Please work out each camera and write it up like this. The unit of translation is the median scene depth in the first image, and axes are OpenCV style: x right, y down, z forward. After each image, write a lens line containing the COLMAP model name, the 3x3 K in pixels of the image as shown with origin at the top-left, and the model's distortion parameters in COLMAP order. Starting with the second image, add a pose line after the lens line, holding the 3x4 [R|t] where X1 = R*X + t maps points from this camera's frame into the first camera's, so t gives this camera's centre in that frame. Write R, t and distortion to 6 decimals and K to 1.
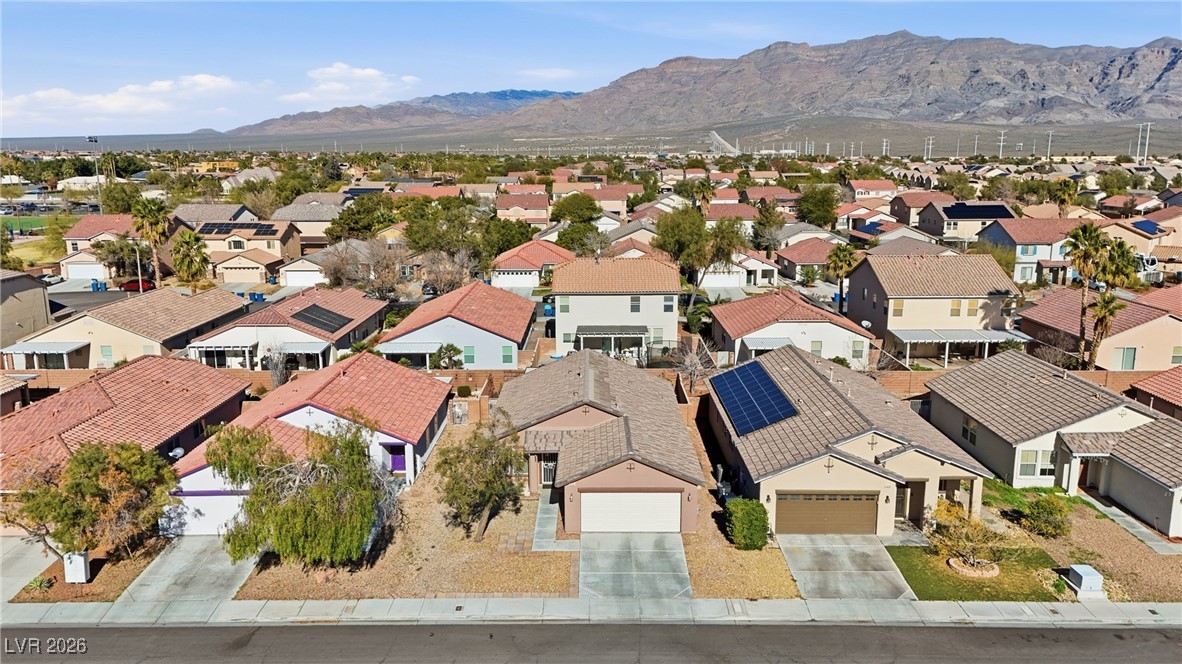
lens RADIAL K [[864.7, 0, 591.0], [0, 864.7, 332.0], [0, 0, 1]] dist [0.090187, -0.094366]
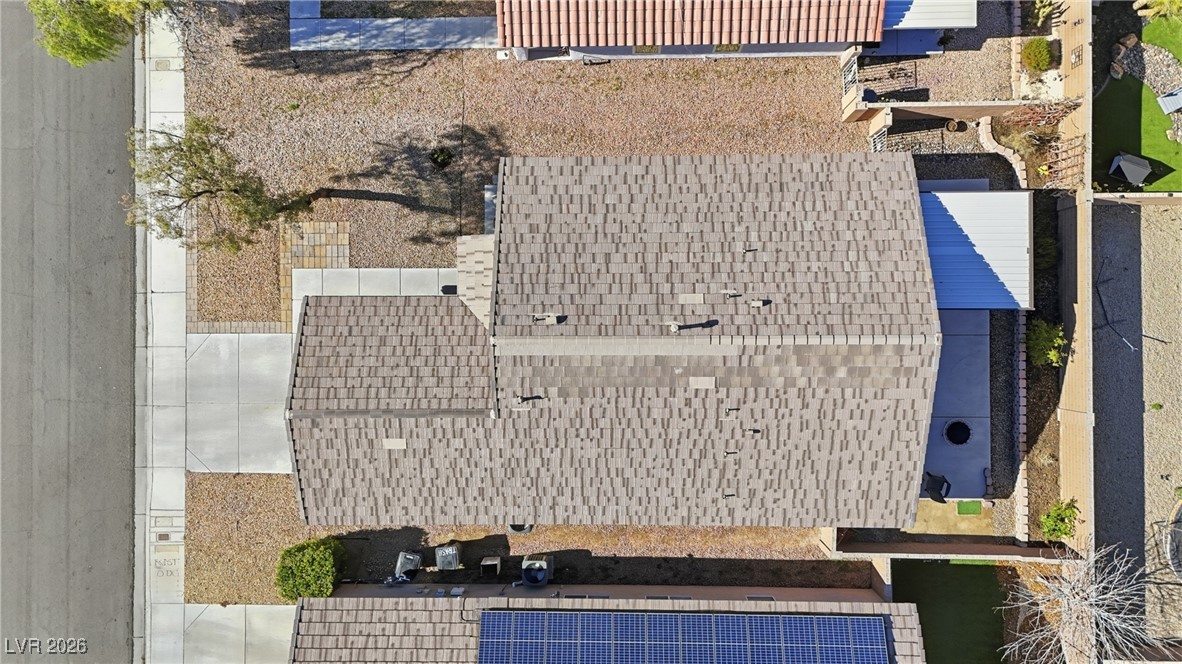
lens RADIAL K [[864.7, 0, 591.0], [0, 864.7, 332.0], [0, 0, 1]] dist [0.090187, -0.094366]
pose [[0.001398, 0.999989, -0.004372, -0.005990], [-0.177215, 0.004551, 0.984162, -0.284730], [0.984171, -0.000601, 0.177220, 0.600951]]
